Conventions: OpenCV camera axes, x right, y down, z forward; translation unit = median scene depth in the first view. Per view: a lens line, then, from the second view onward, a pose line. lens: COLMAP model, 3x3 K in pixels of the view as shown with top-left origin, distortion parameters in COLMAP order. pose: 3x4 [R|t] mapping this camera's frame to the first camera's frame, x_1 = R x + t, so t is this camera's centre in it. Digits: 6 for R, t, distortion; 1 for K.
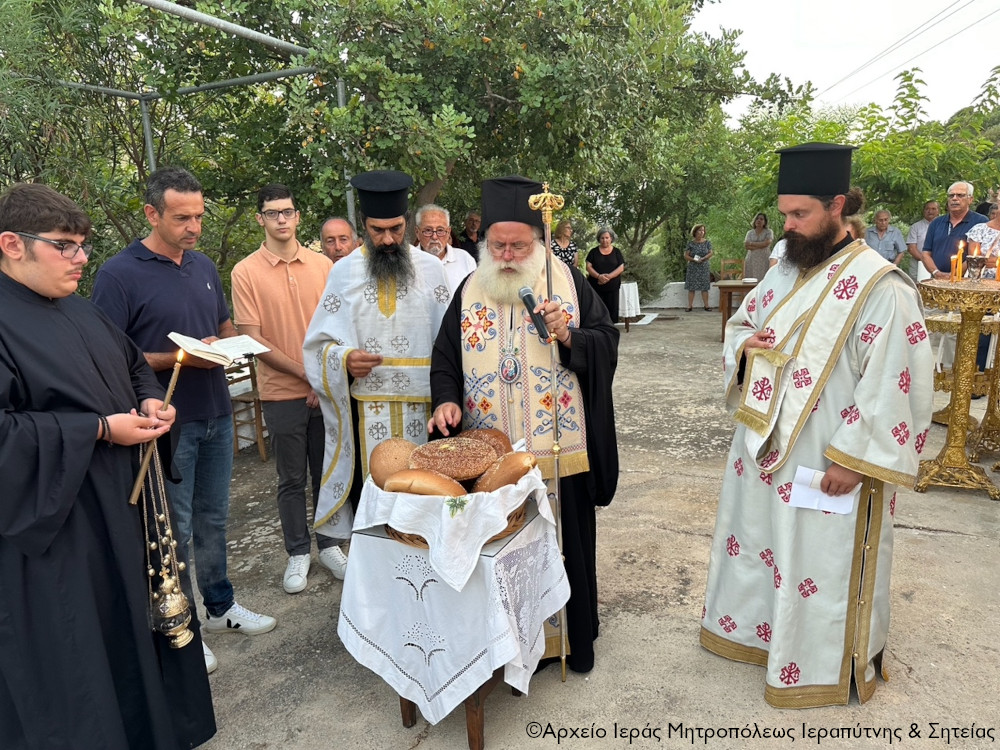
lens RADIAL K [[699.4, 0, 499.0], [0, 699.4, 378.5], [0, 0, 1]] dist [0.064701, -0.070543]
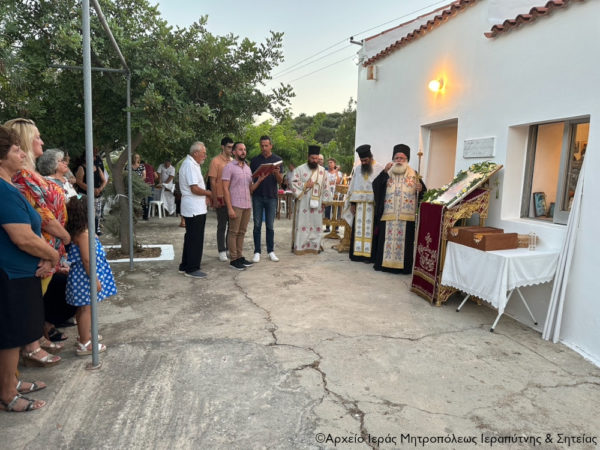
lens RADIAL K [[415.2, 0, 298.1], [0, 415.2, 226.3], [0, 0, 1]] dist [0.112899, -0.151417]
pose [[0.795164, -0.008405, 0.606337, -0.713692], [0.054560, 0.996840, -0.057732, 0.155771], [-0.603936, 0.078988, 0.793110, -0.360562]]
